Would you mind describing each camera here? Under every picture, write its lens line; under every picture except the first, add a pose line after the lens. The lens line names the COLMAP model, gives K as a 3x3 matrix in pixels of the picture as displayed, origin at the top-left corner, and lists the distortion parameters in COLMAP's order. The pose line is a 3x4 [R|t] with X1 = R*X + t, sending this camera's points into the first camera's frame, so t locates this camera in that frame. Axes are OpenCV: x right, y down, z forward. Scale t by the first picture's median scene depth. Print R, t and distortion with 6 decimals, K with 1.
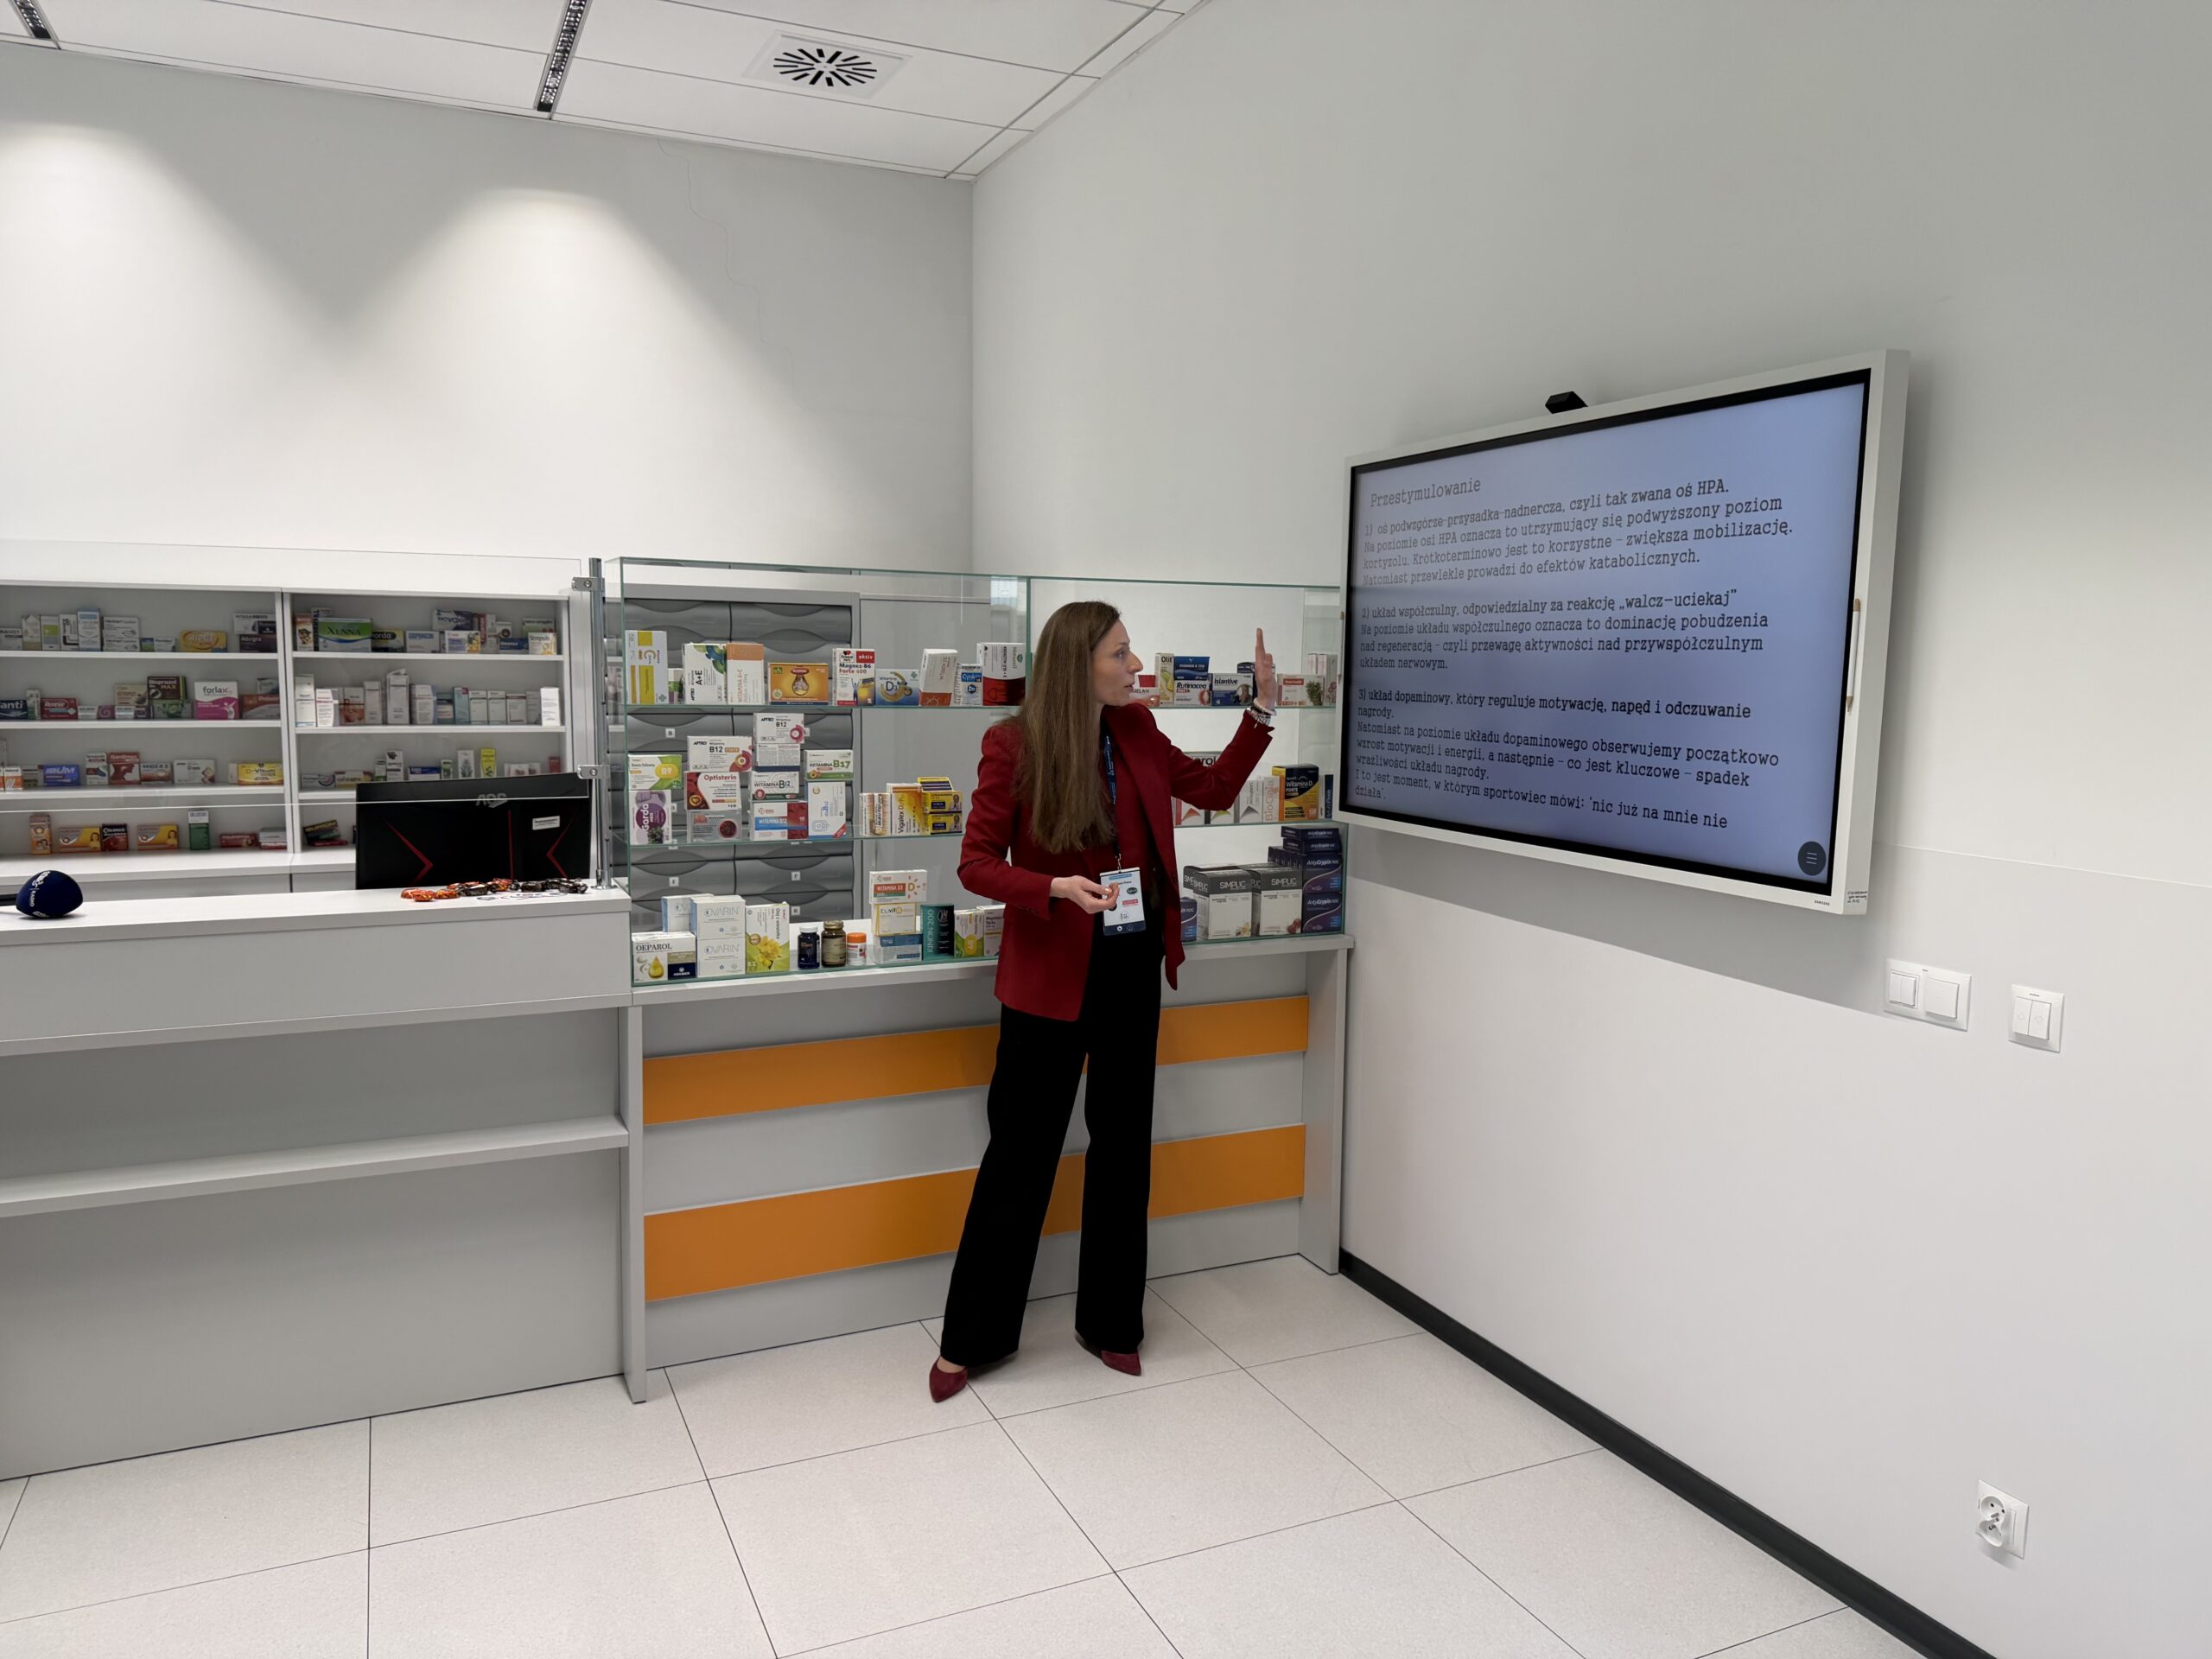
lens RADIAL K [[1573.4, 0, 1106.0], [0, 1573.4, 829.5], [0, 0, 1]] dist [-0.008517, -0.002986]
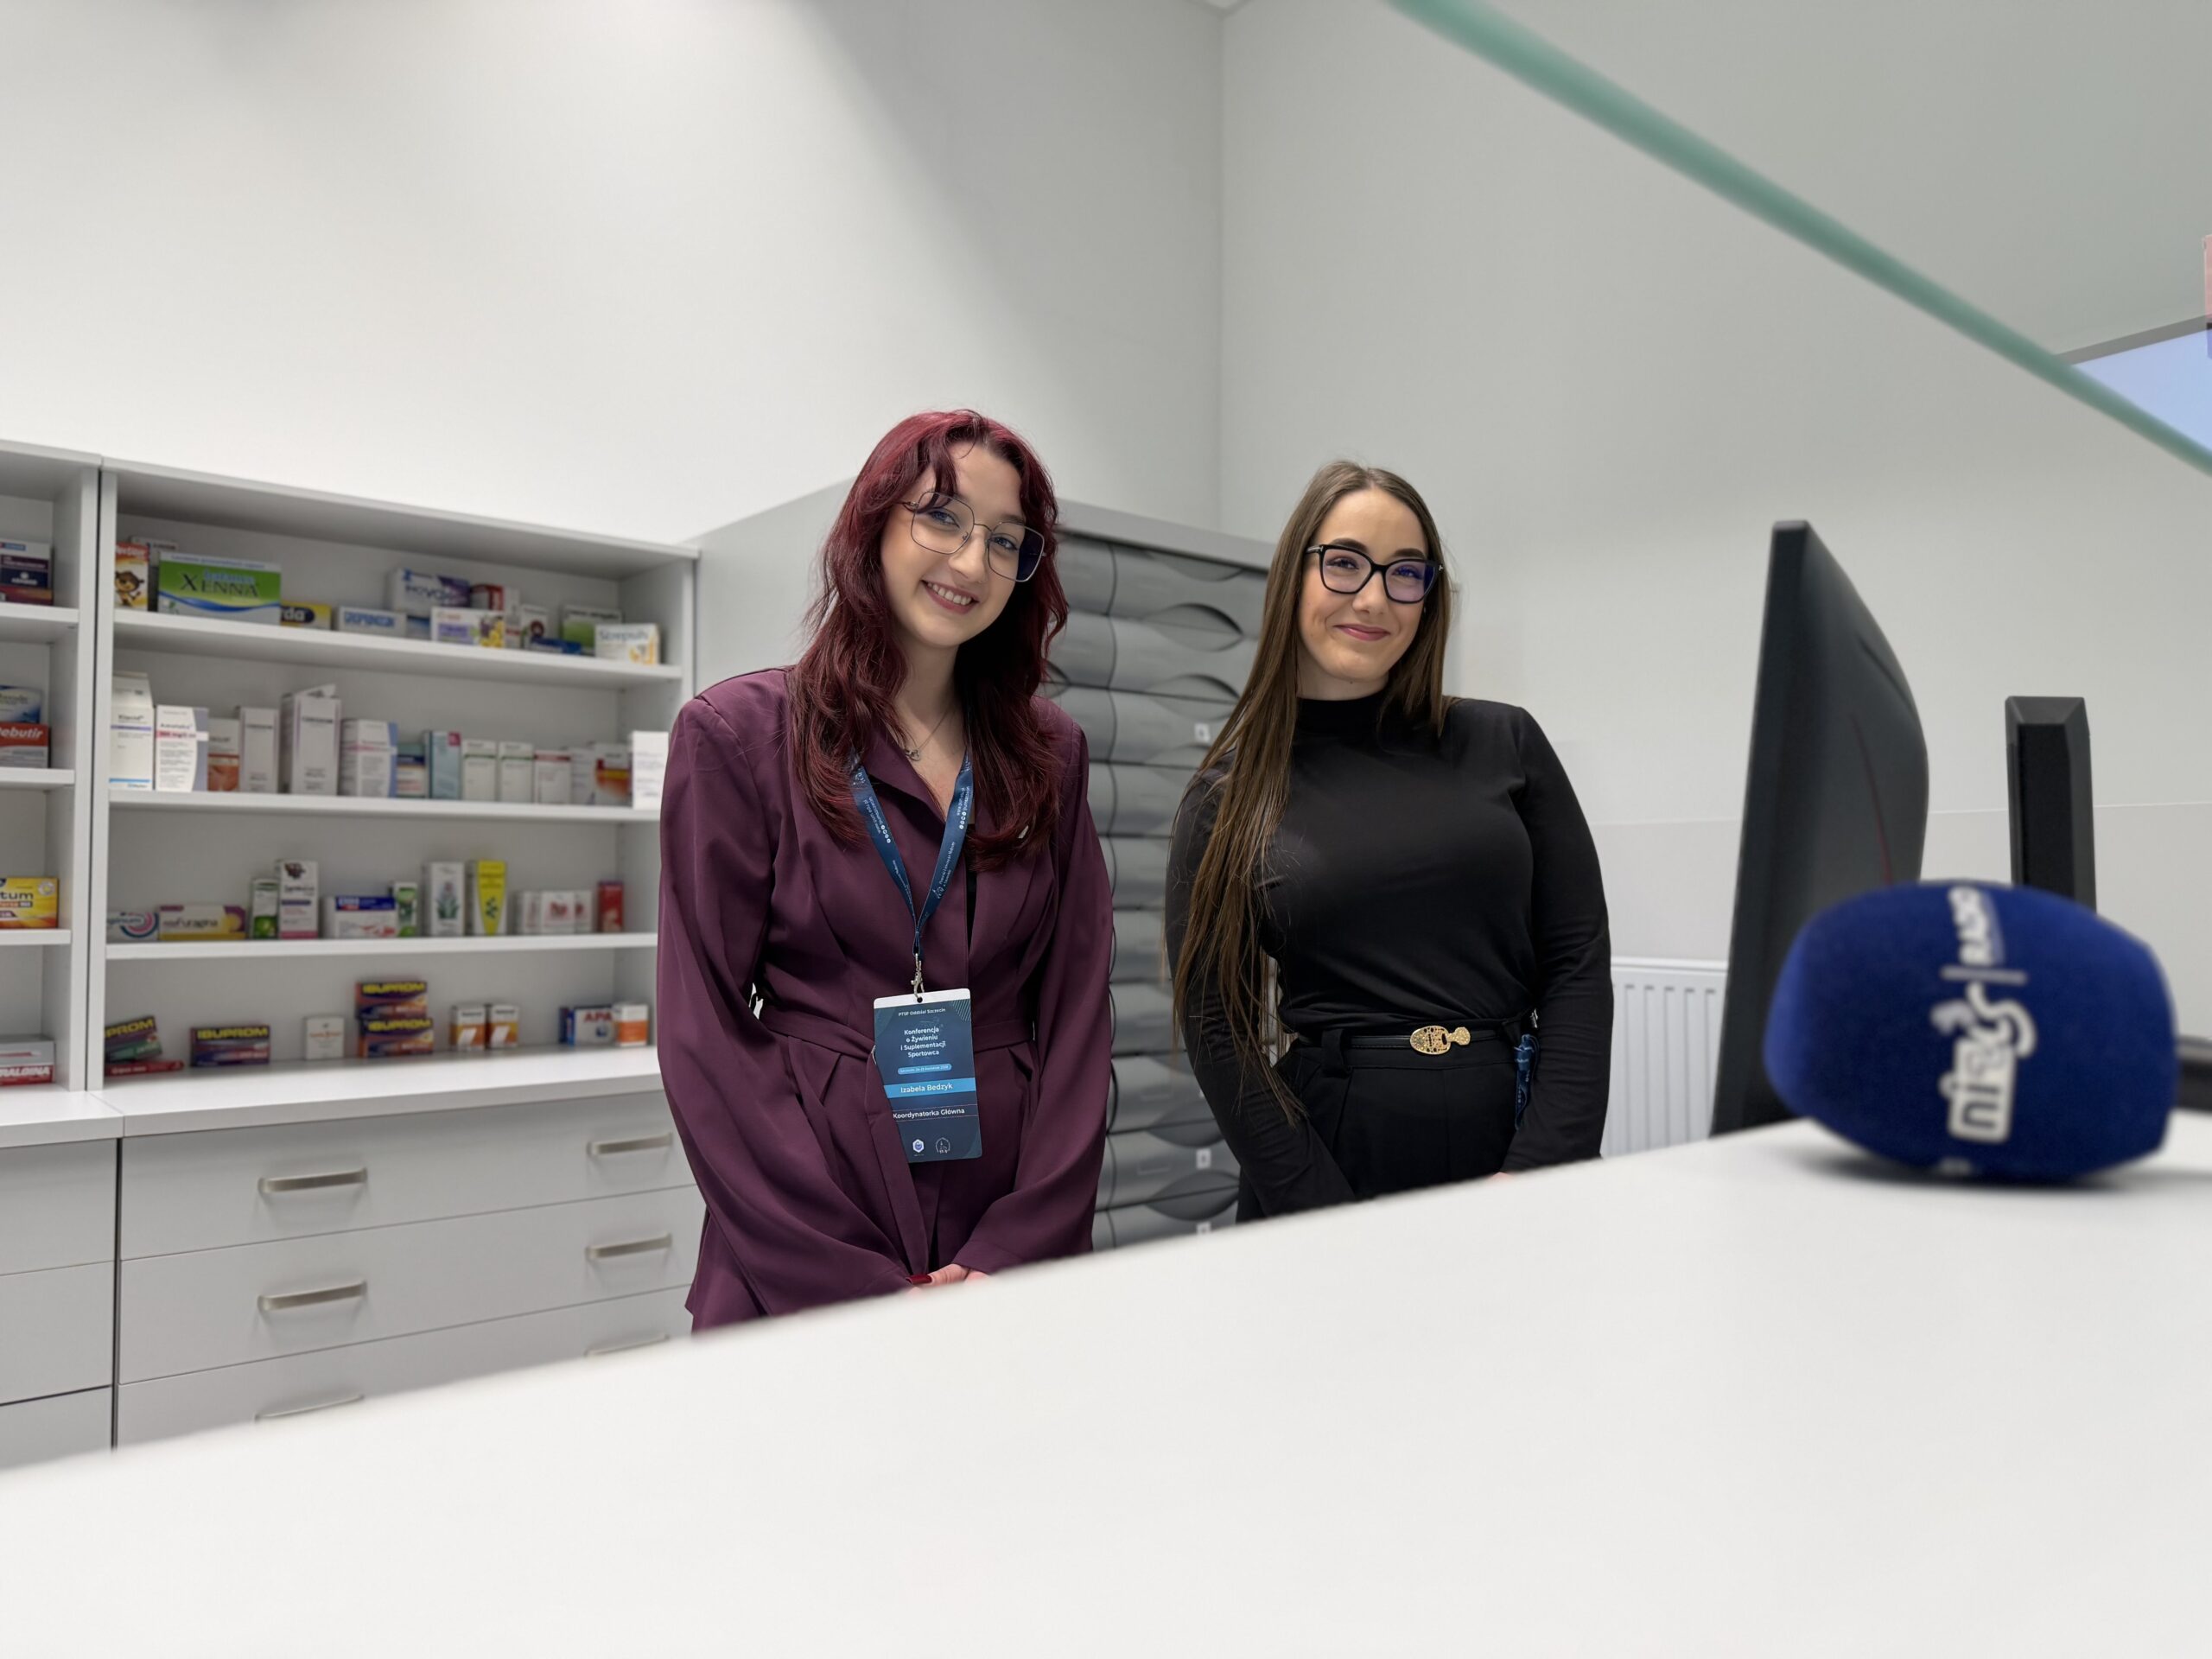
lens RADIAL K [[1573.4, 0, 1106.0], [0, 1573.4, 829.5], [0, 0, 1]] dist [-0.008517, -0.002986]
pose [[0.960797, -0.003877, 0.277227, -0.369634], [0.044740, 0.988966, -0.141225, 0.017181], [-0.273620, 0.148091, 0.950369, 0.519208]]
